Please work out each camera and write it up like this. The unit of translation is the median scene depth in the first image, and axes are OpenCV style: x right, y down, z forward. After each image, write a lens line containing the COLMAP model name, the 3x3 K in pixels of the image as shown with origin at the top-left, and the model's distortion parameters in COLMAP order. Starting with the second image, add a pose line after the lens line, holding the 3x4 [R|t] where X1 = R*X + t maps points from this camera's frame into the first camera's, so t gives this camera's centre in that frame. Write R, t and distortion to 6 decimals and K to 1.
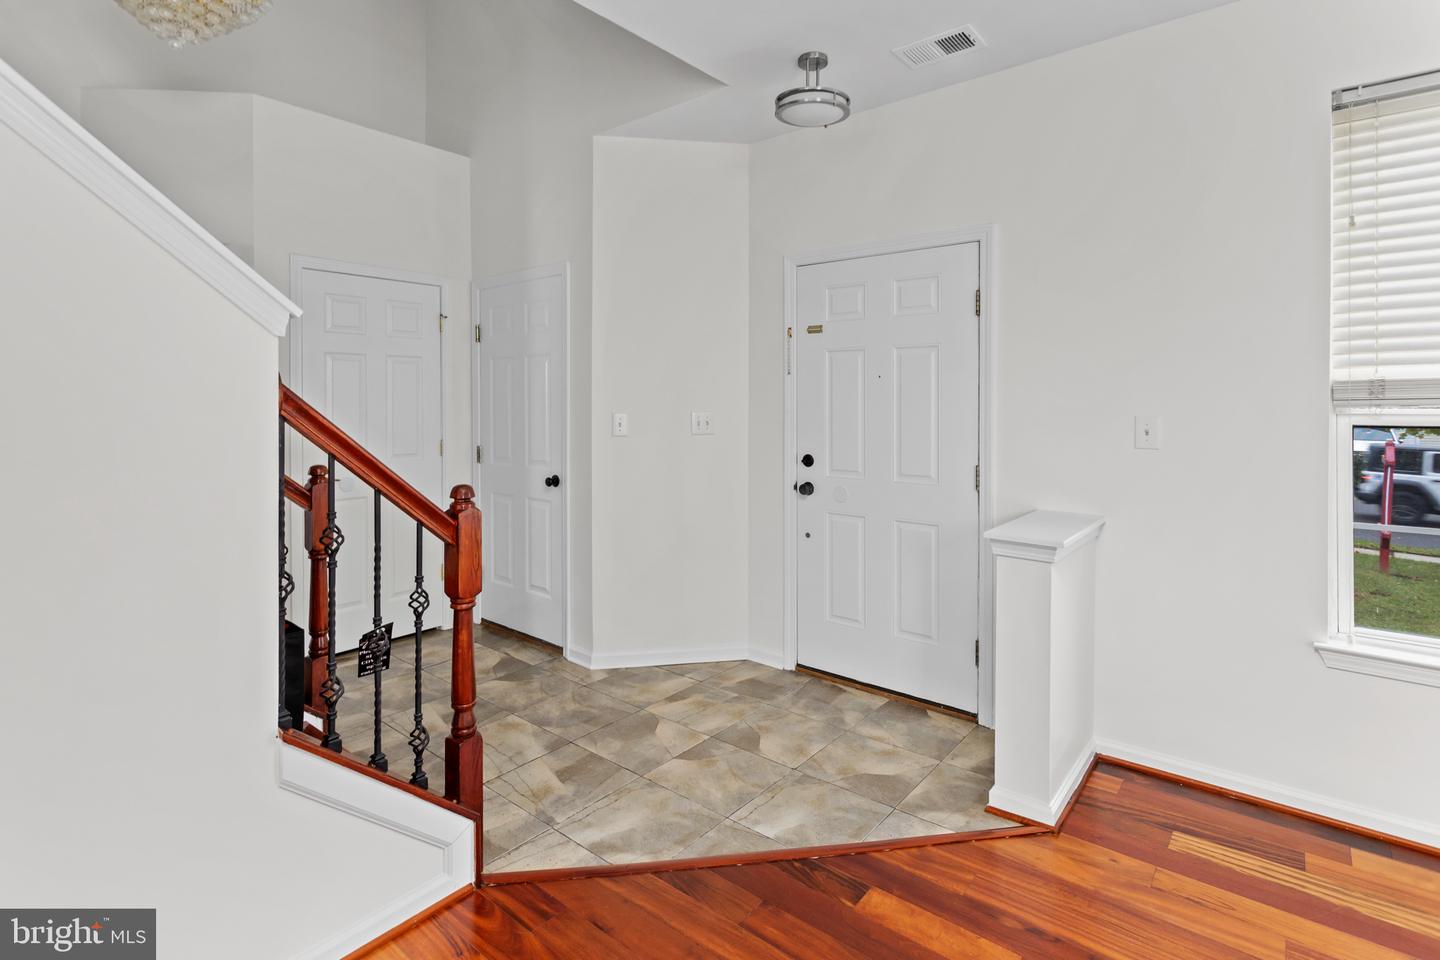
lens RADIAL K [[699.5, 0, 710.9], [0, 699.5, 399.3], [0, 0, 1]] dist [-0.002666, 0.000819]
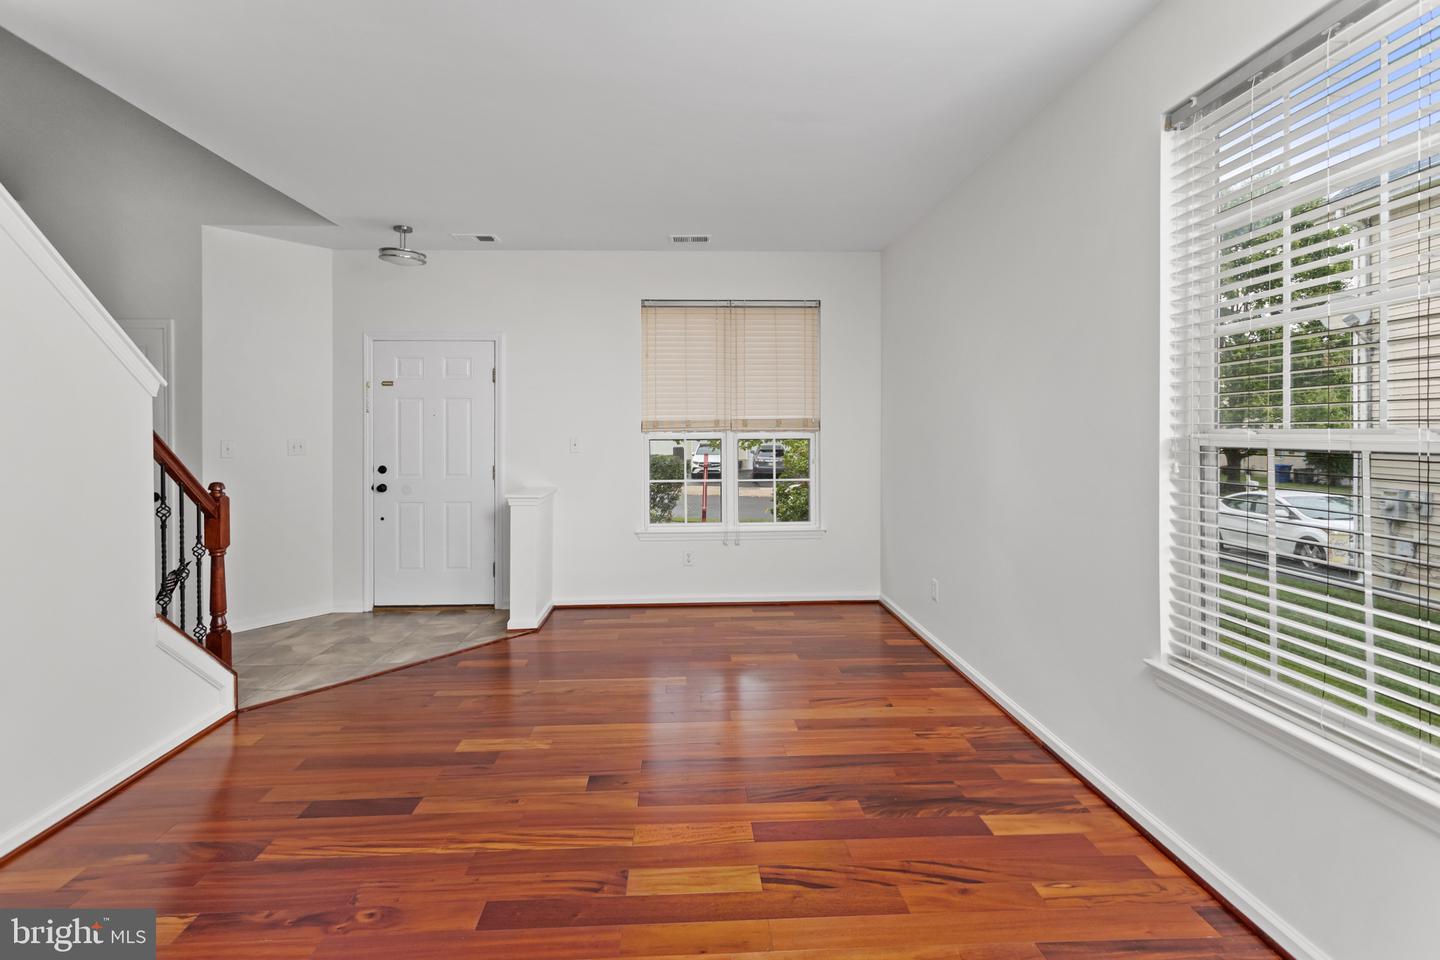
lens RADIAL K [[699.5, 0, 706.2], [0, 699.5, 428.1], [0, 0, 1]] dist [-0.002666, 0.000819]
pose [[0.747953, -0.003539, 0.663743, -0.499091], [0.002156, 0.999993, 0.002903, -0.008234], [-0.663749, -0.000740, 0.747955, -0.874449]]
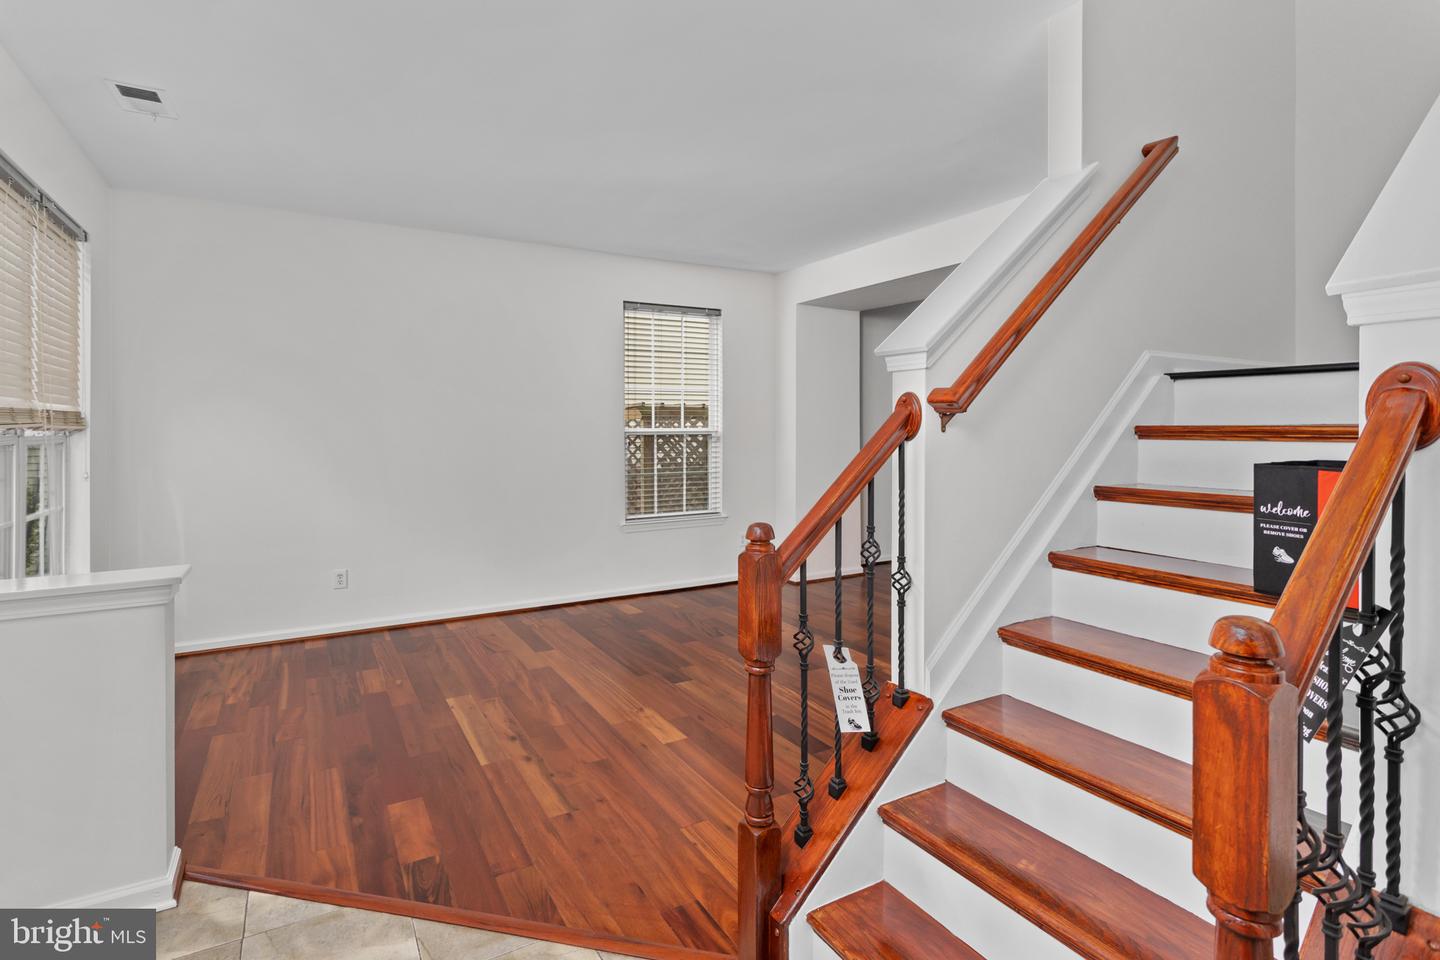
lens RADIAL K [[699.5, 0, 701.5], [0, 699.5, 432.6], [0, 0, 1]] dist [-0.002666, 0.000819]
pose [[-0.935362, -0.000708, 0.353691, -0.511741], [-0.001222, 0.999998, -0.001230, 0.011558], [-0.353689, -0.001583, -0.935362, 1.585114]]
